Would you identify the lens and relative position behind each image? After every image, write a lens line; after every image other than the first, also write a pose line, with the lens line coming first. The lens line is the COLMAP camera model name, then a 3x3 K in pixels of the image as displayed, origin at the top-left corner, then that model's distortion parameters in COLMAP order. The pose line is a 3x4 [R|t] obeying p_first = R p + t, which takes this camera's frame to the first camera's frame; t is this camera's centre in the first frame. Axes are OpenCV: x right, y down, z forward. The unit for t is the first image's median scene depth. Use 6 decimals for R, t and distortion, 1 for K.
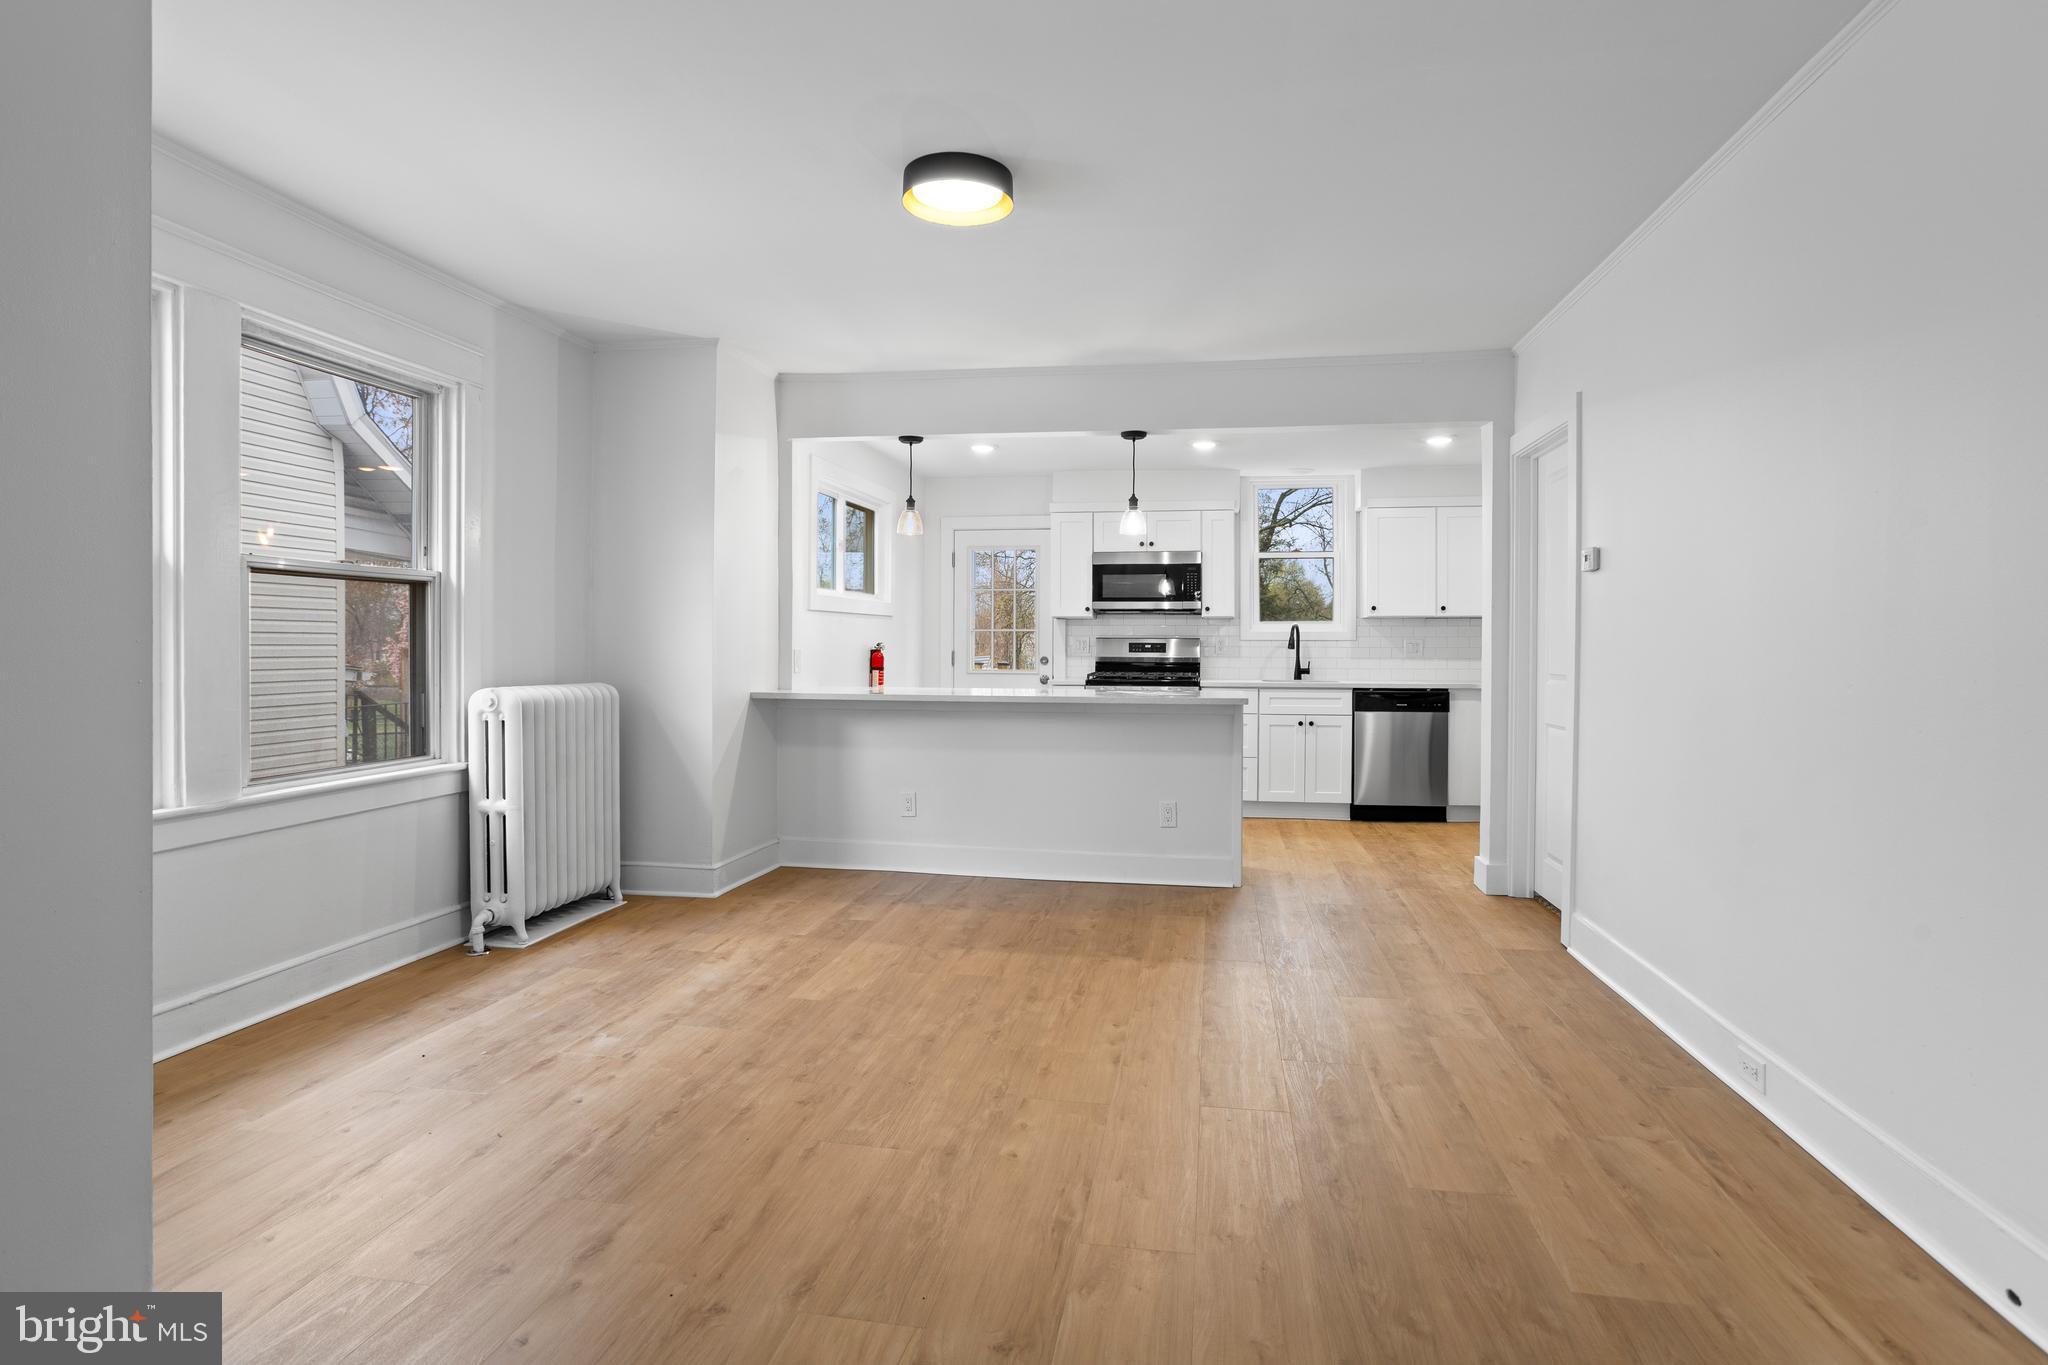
lens RADIAL K [[1026.2, 0, 1028.3], [0, 1026.2, 668.1], [0, 0, 1]] dist [-0.058377, 0.042018]
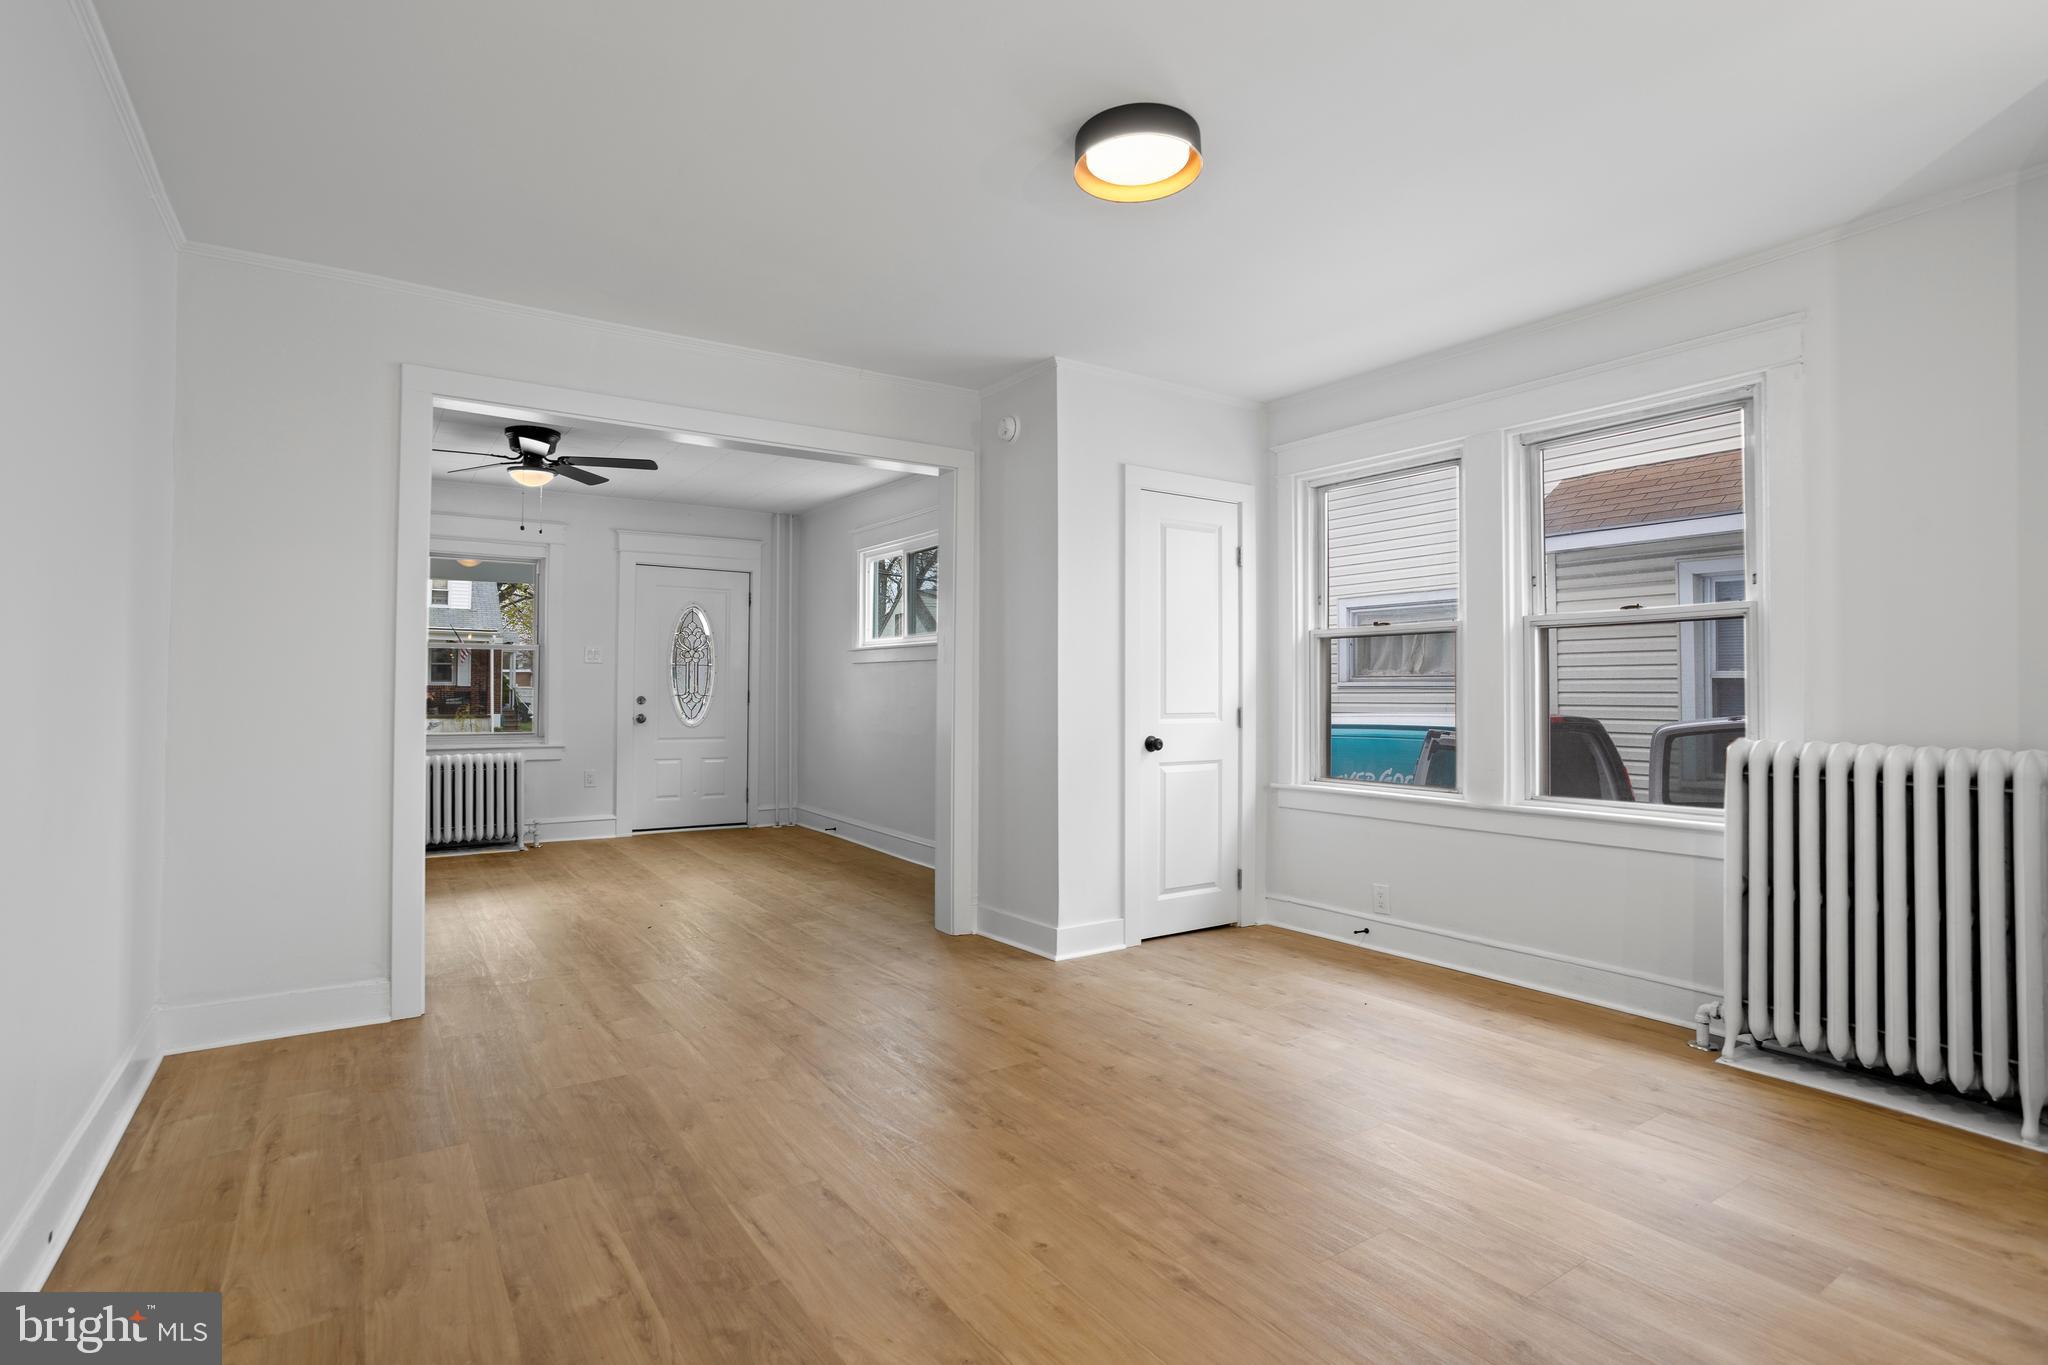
lens RADIAL K [[1026.2, 0, 1028.3], [0, 1026.2, 668.1], [0, 0, 1]] dist [-0.058377, 0.042018]
pose [[-0.718435, -0.023511, -0.695197, 0.625798], [-0.021183, 0.999705, -0.011918, -0.020243], [0.695272, 0.006164, -0.718721, 1.638511]]
